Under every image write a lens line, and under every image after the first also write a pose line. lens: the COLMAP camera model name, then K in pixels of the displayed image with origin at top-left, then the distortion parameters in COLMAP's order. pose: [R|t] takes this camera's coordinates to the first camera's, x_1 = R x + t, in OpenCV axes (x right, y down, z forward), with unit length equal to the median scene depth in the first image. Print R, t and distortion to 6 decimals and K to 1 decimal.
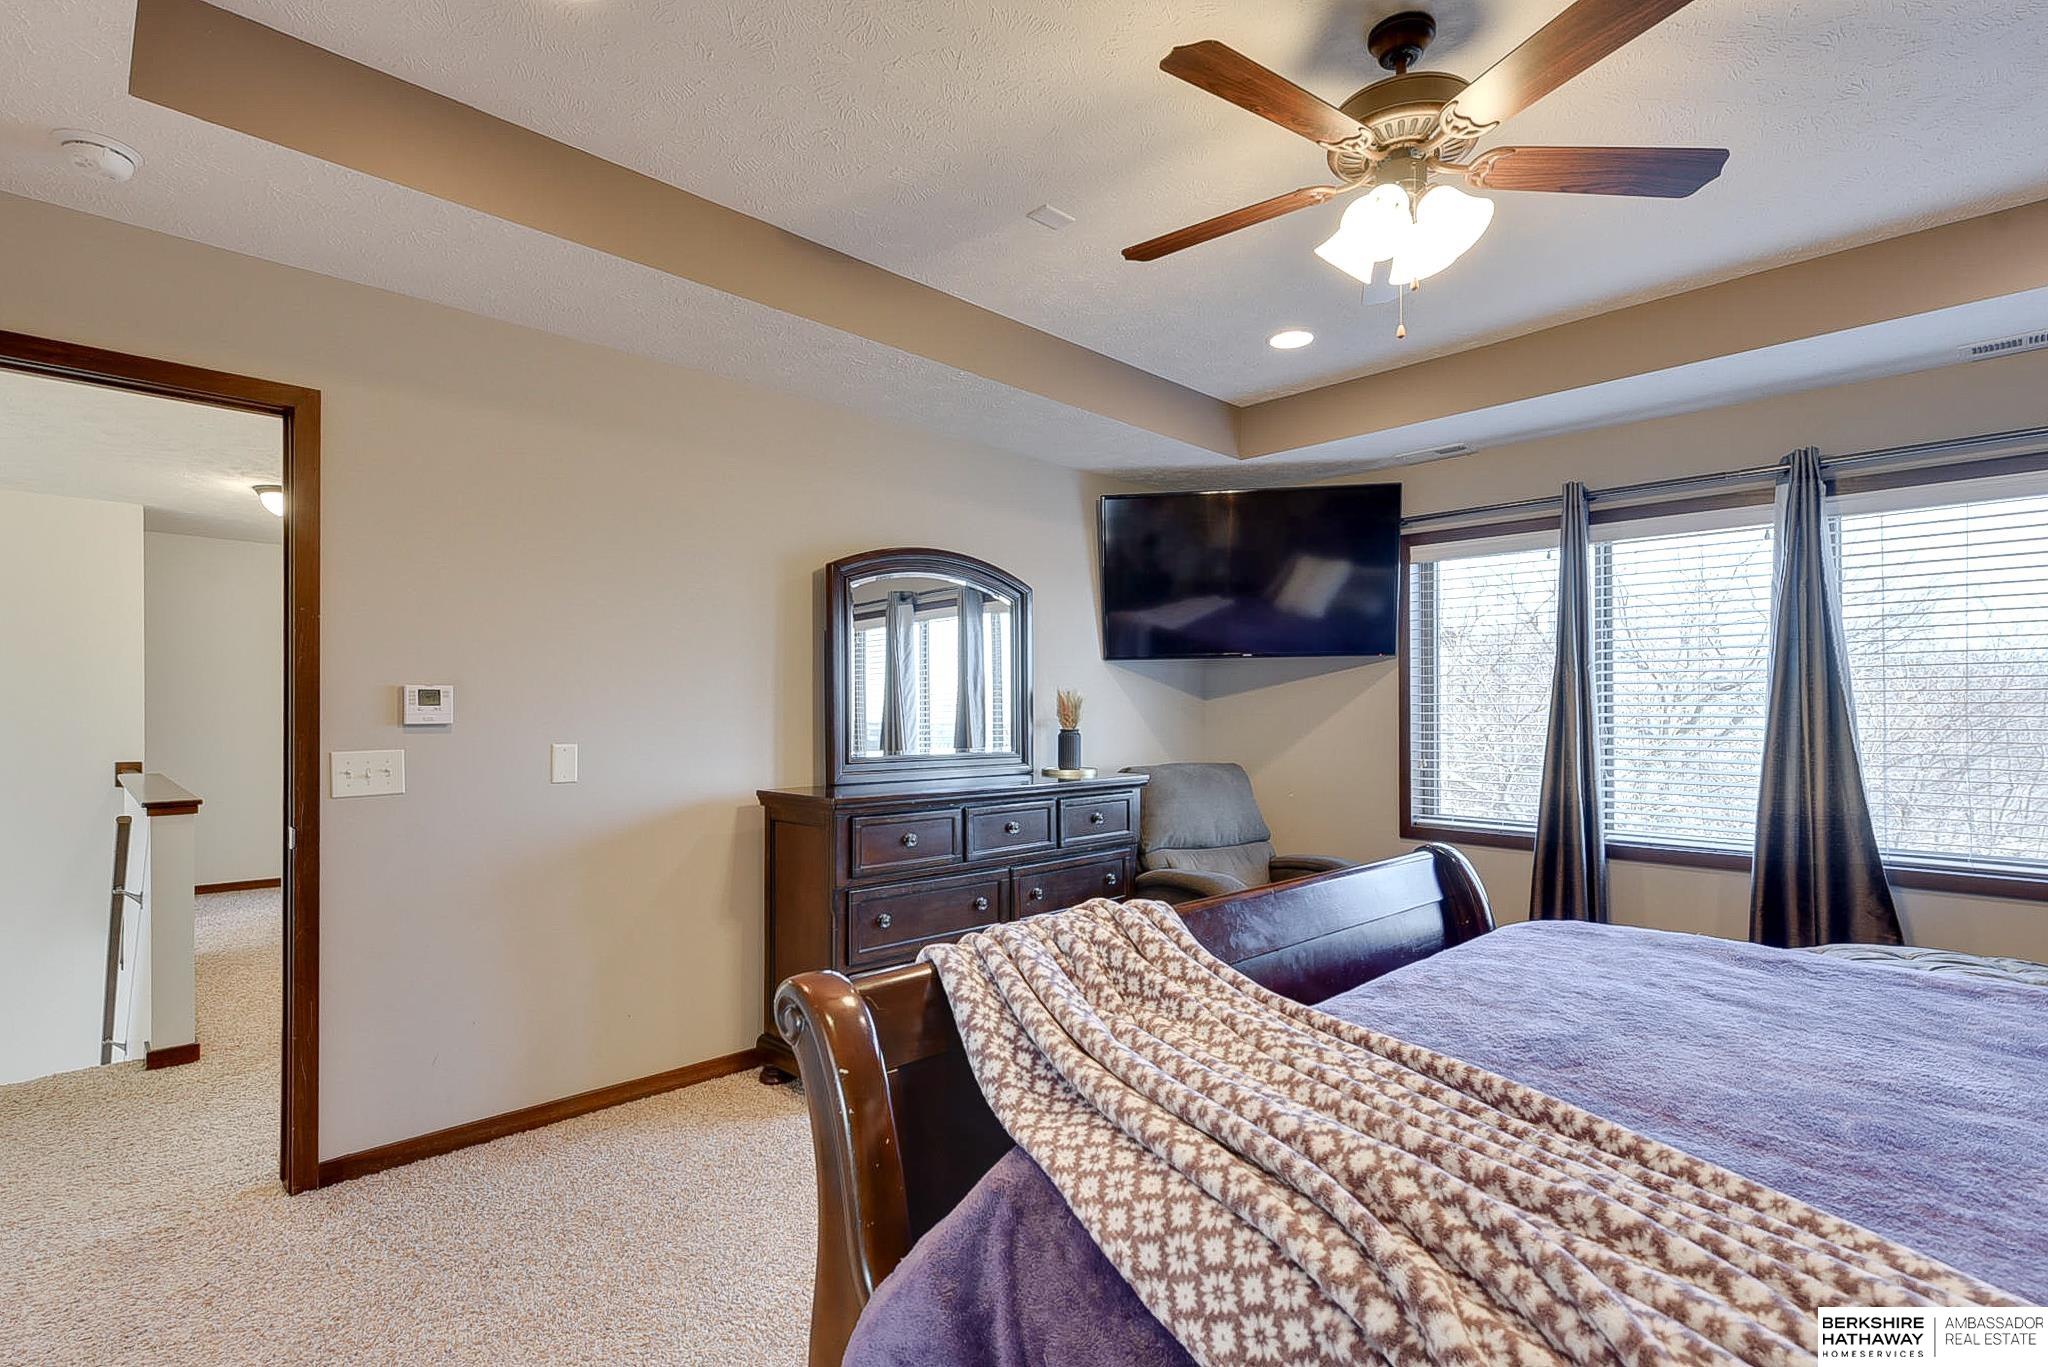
lens RADIAL K [[955.3, 0, 1032.3], [0, 955.3, 662.9], [0, 0, 1]] dist [-0.007479, -0.001435]
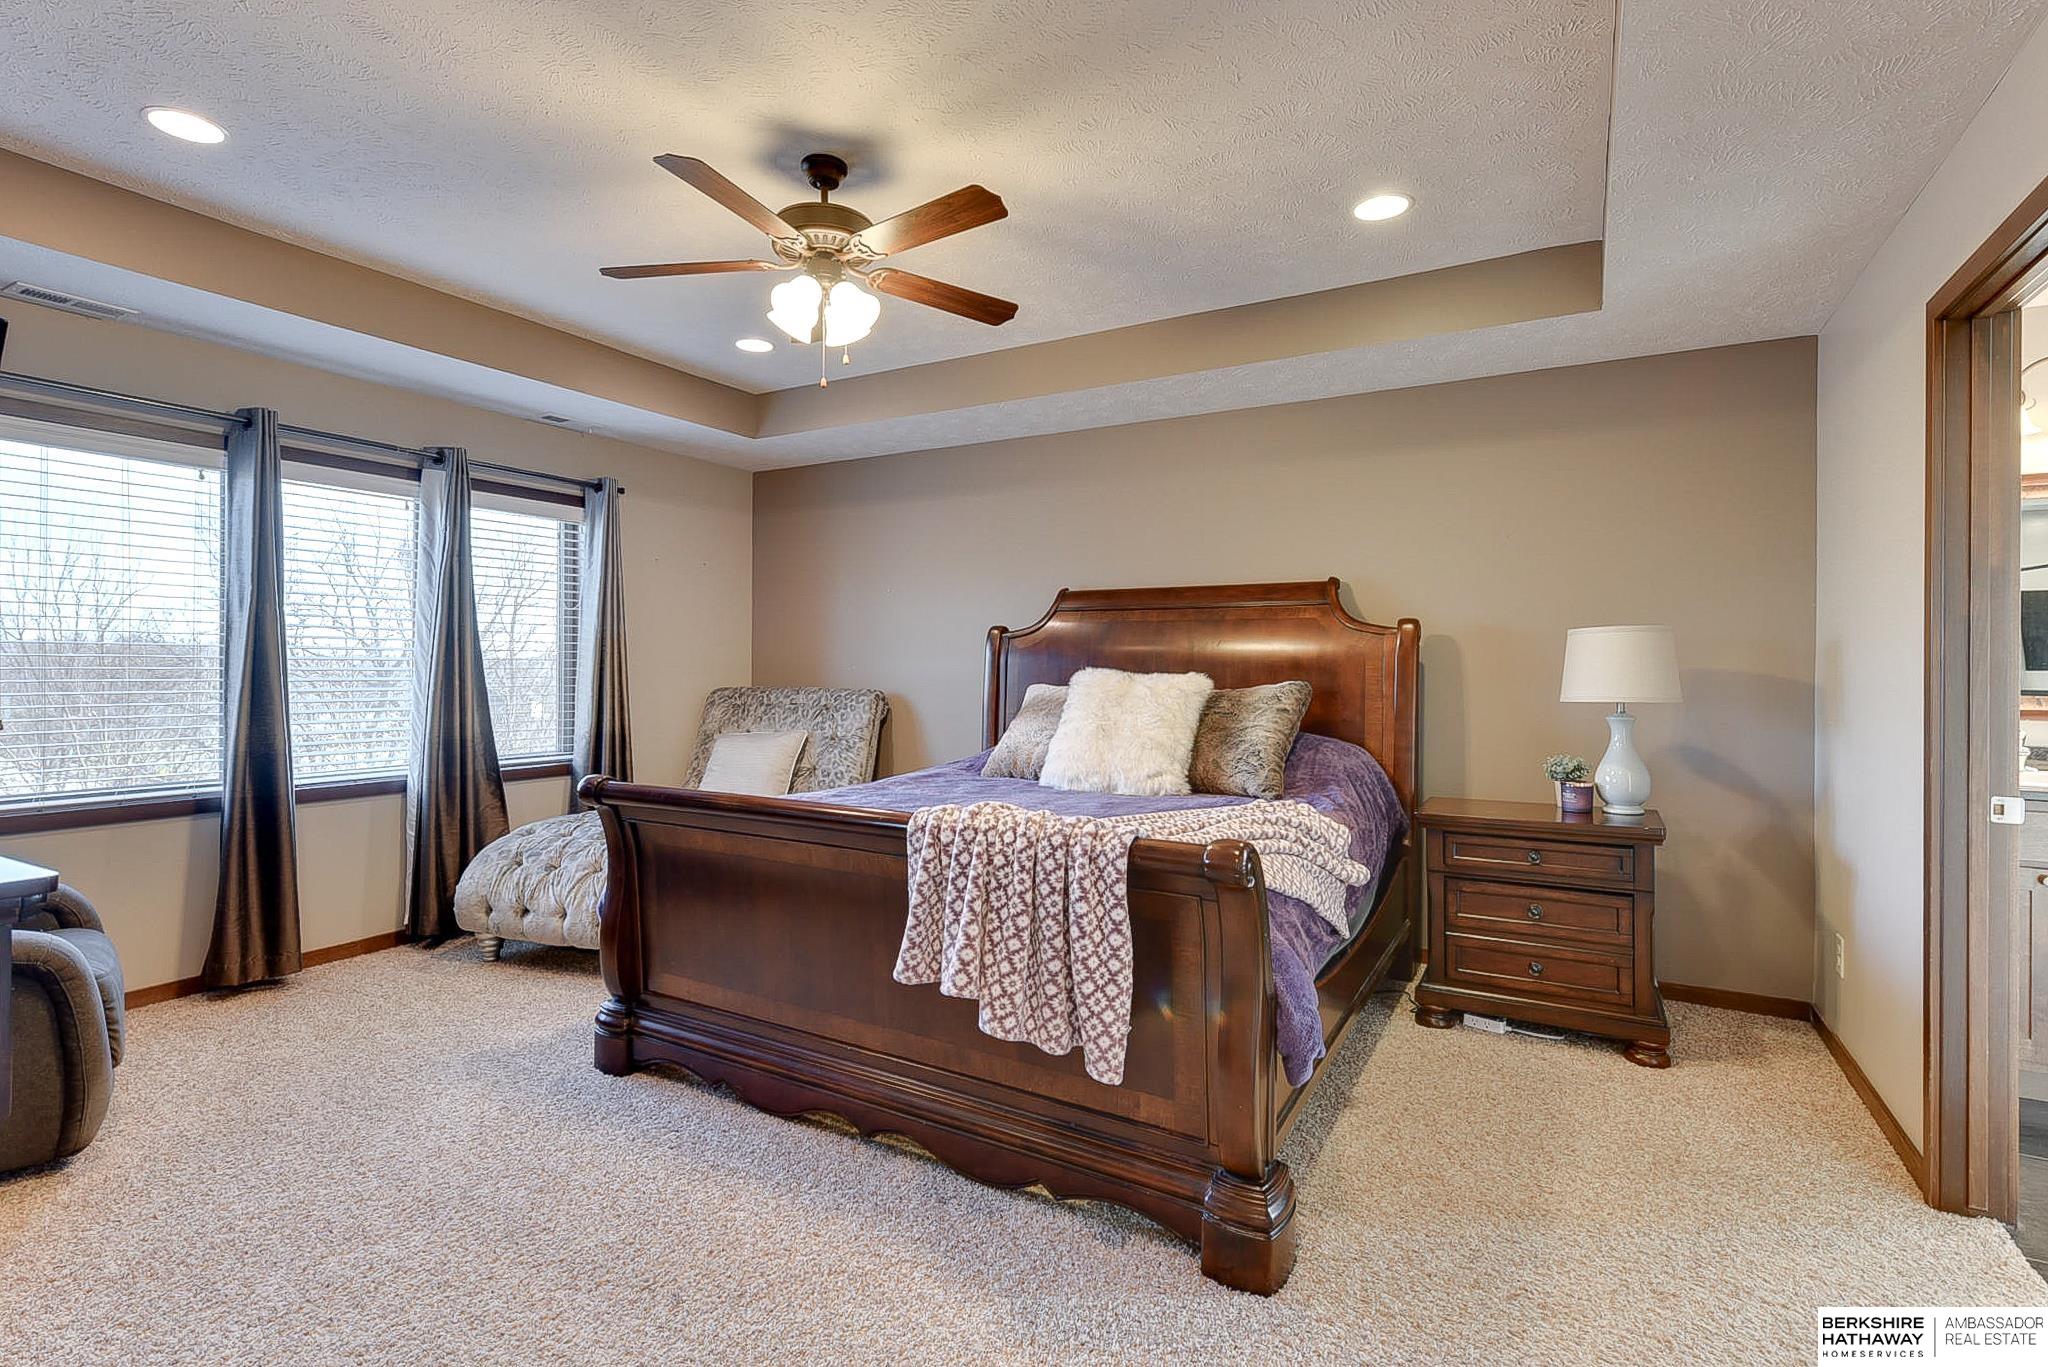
lens RADIAL K [[955.3, 0, 1032.3], [0, 955.3, 662.9], [0, 0, 1]] dist [-0.007479, -0.001435]
pose [[-0.274224, -0.003636, 0.961659, -0.584057], [-0.054684, 0.998434, -0.011818, 0.031110], [-0.960110, -0.055828, -0.273994, 0.573299]]
